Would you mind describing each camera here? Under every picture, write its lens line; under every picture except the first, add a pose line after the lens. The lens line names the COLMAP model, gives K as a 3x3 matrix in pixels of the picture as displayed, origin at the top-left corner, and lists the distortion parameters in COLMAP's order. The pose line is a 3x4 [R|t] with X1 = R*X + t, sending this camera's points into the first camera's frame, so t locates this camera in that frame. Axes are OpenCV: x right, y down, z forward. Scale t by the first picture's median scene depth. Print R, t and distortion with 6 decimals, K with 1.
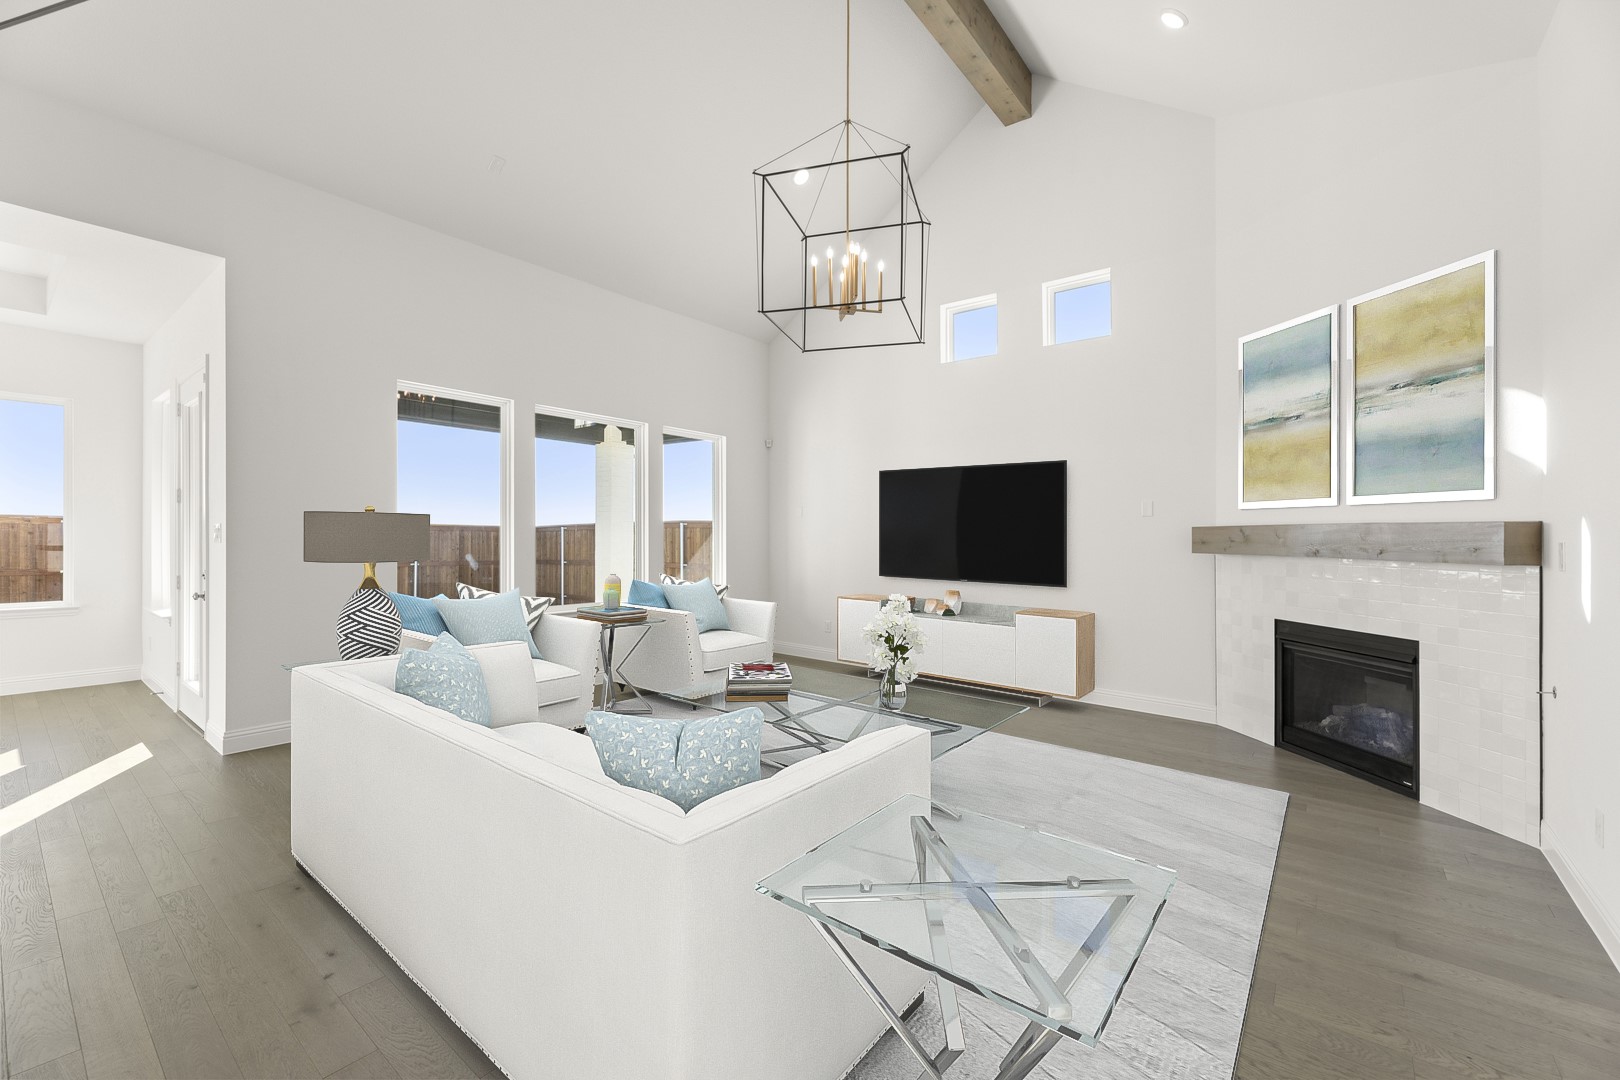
lens RADIAL K [[677.2, 0, 816.3], [0, 677.2, 533.0], [0, 0, 1]] dist [-0.017178, 0.001046]
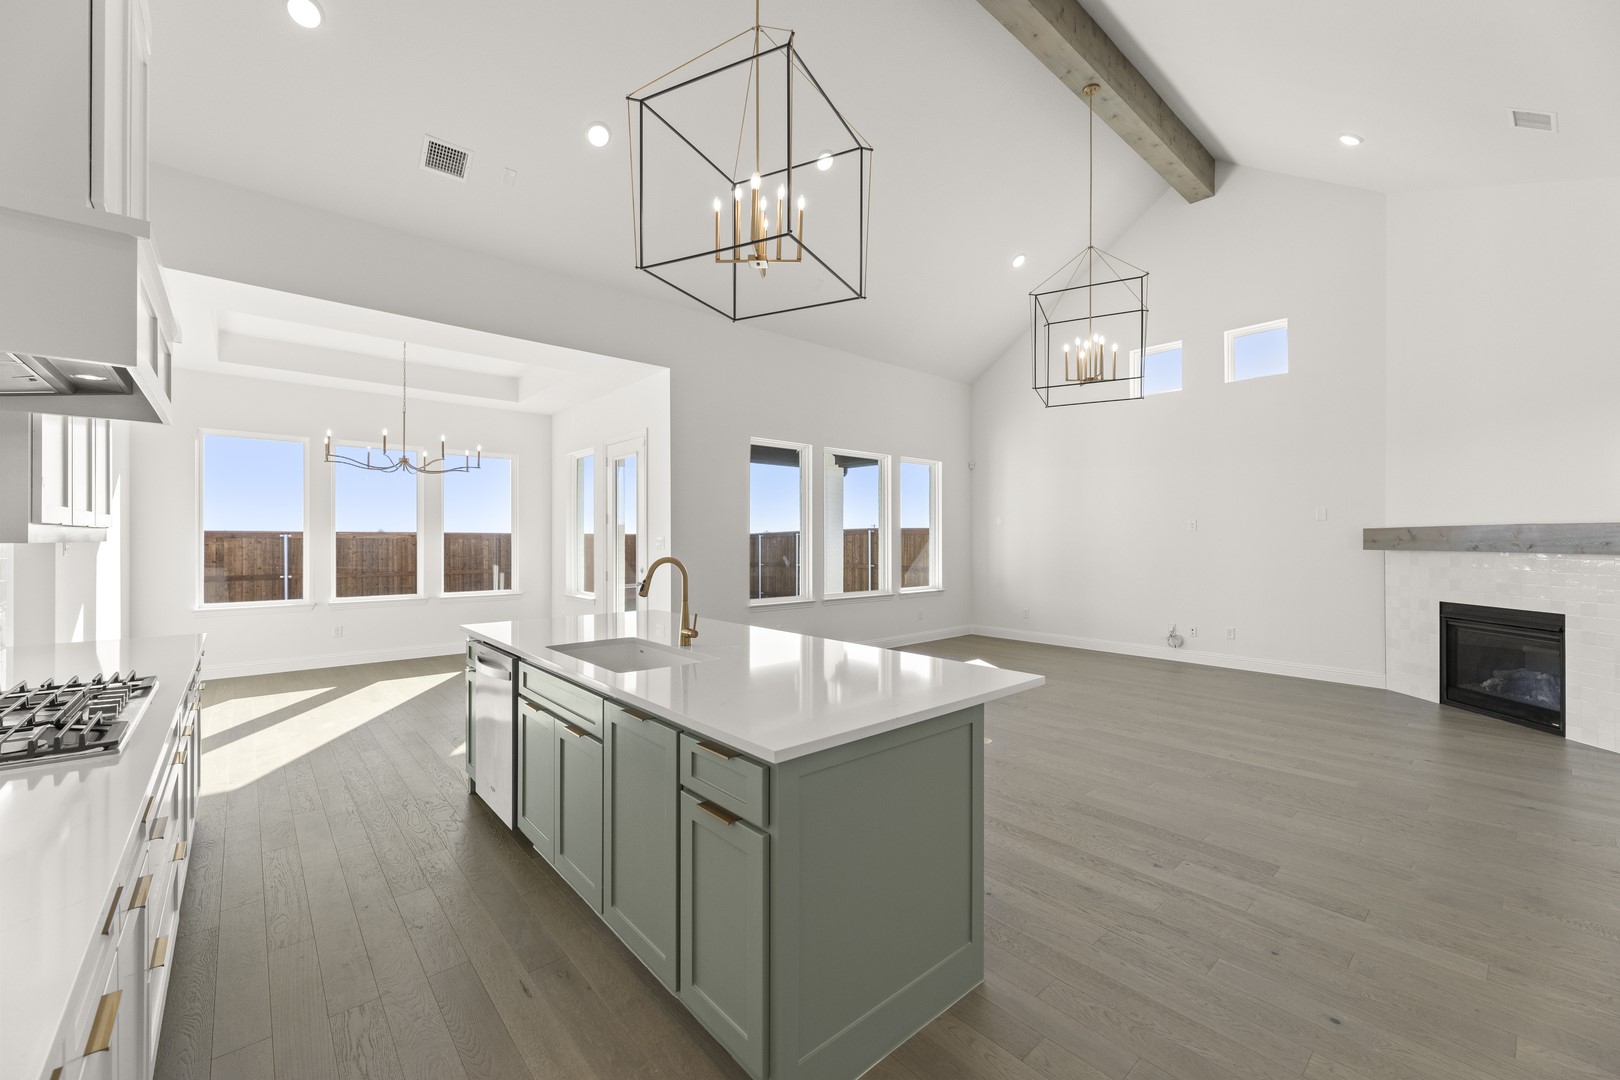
lens RADIAL K [[654.6, 0, 805.4], [0, 654.6, 549.8], [0, 0, 1]] dist [-0.011064, 0.000111]
pose [[0.981774, -0.009092, -0.189836, -0.244884], [0.012439, 0.999787, 0.016447, -0.002657], [0.189646, -0.018509, 0.981678, -0.402200]]
